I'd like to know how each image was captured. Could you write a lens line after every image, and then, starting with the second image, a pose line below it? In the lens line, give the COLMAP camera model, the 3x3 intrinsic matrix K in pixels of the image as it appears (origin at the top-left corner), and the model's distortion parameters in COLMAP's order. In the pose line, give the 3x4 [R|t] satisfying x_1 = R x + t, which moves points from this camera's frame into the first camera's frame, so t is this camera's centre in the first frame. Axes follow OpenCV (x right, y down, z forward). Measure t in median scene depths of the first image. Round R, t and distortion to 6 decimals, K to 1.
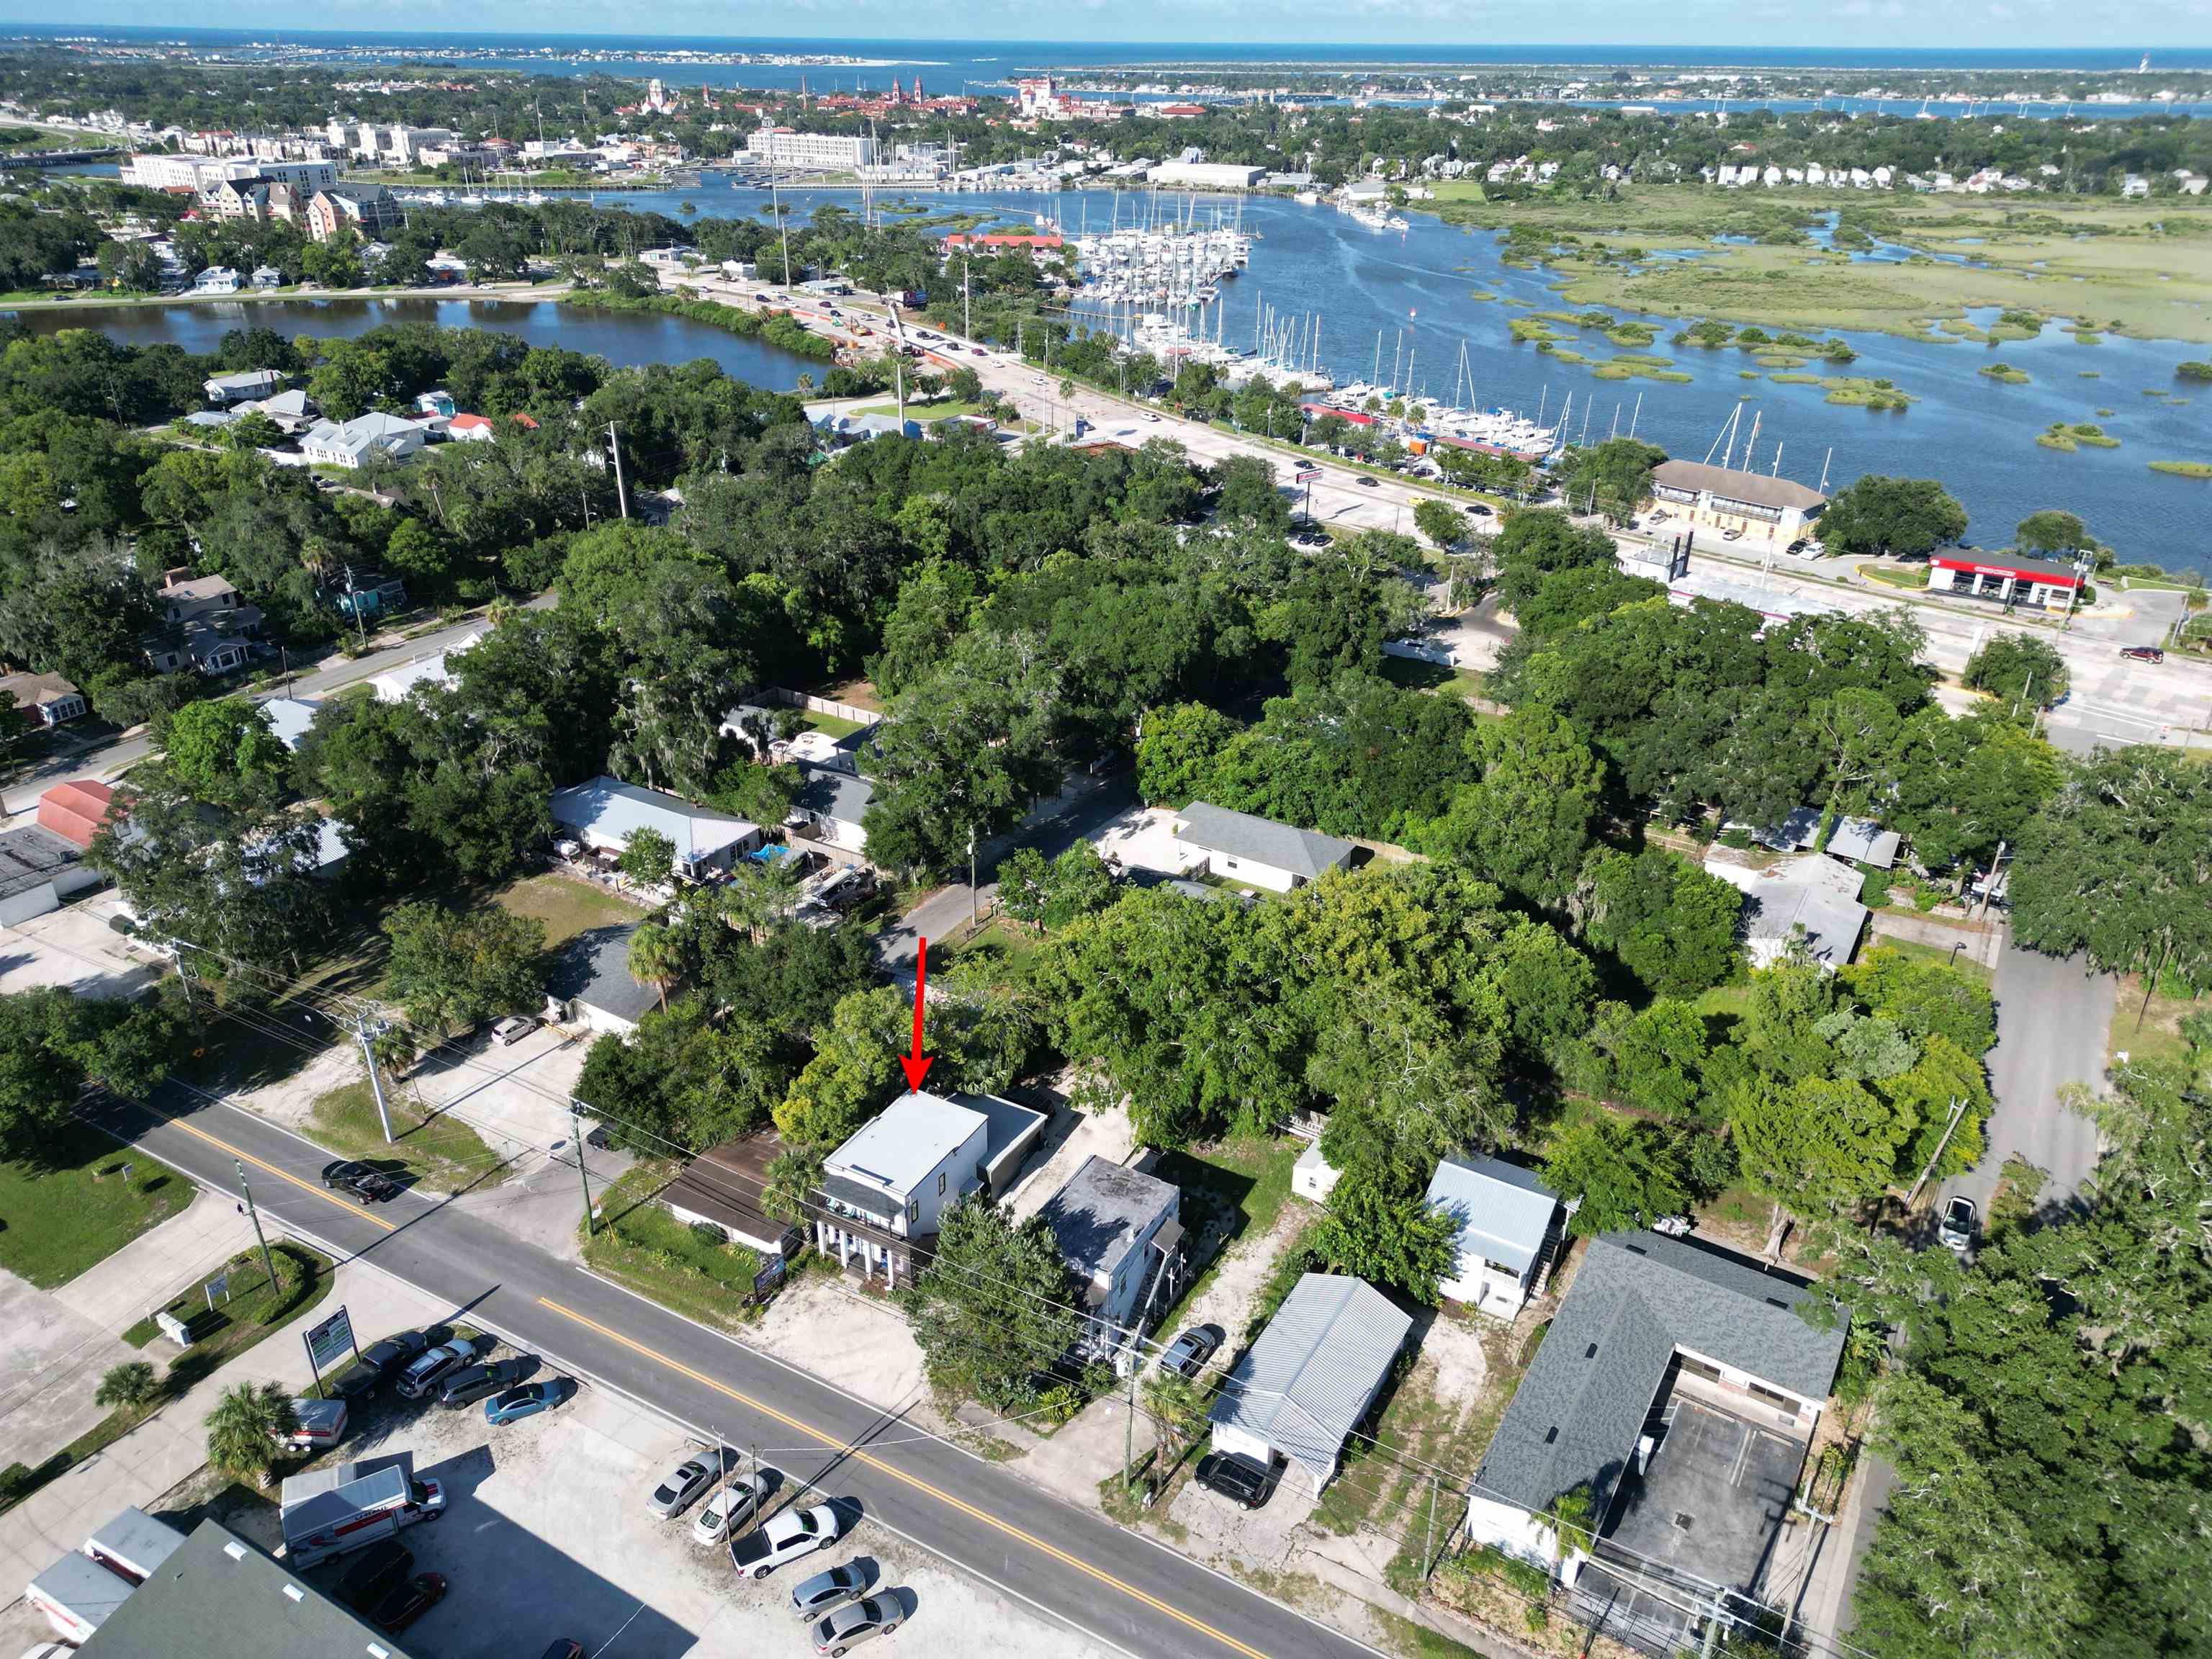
lens RADIAL K [[1566.7, 0, 1106.0], [0, 1566.7, 829.5], [0, 0, 1]] dist [0.101631, -0.105748]
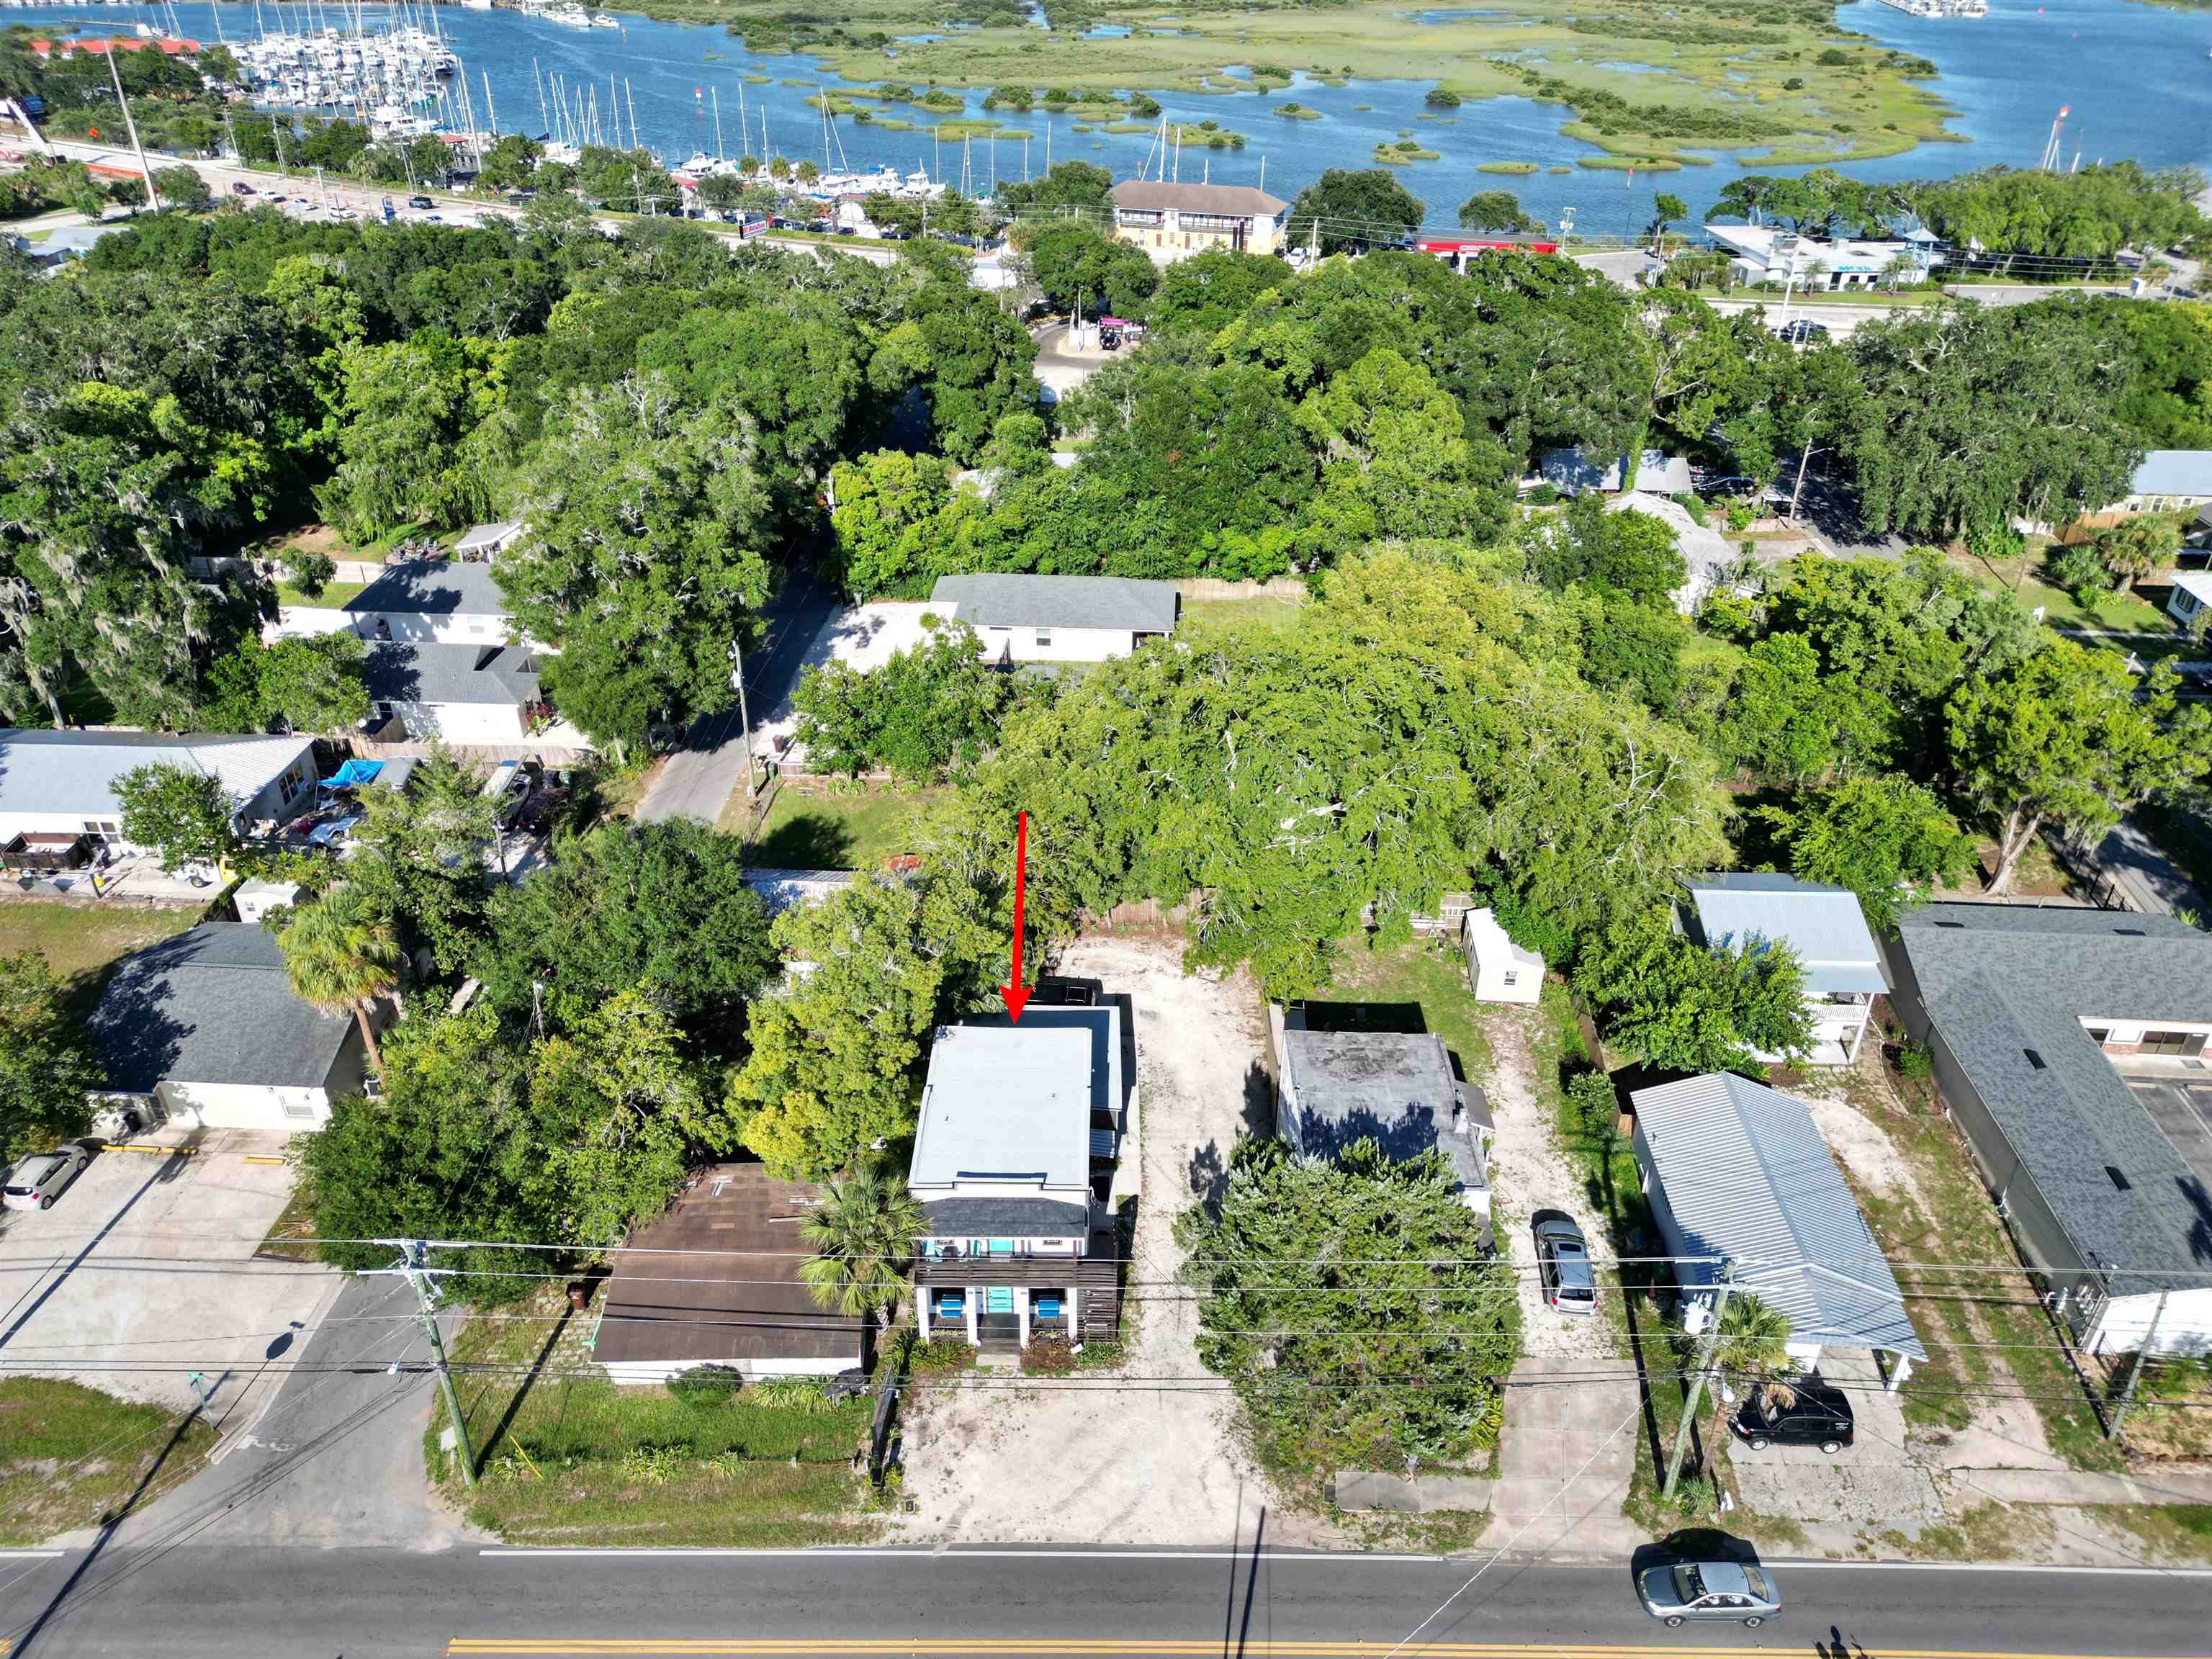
lens RADIAL K [[1566.7, 0, 1106.0], [0, 1566.7, 829.5], [0, 0, 1]] dist [0.101631, -0.105748]
pose [[0.876990, -0.252544, 0.408790, -0.217512], [0.221650, 0.967444, 0.122160, 0.024678], [-0.426333, -0.016525, 0.904415, 0.322372]]
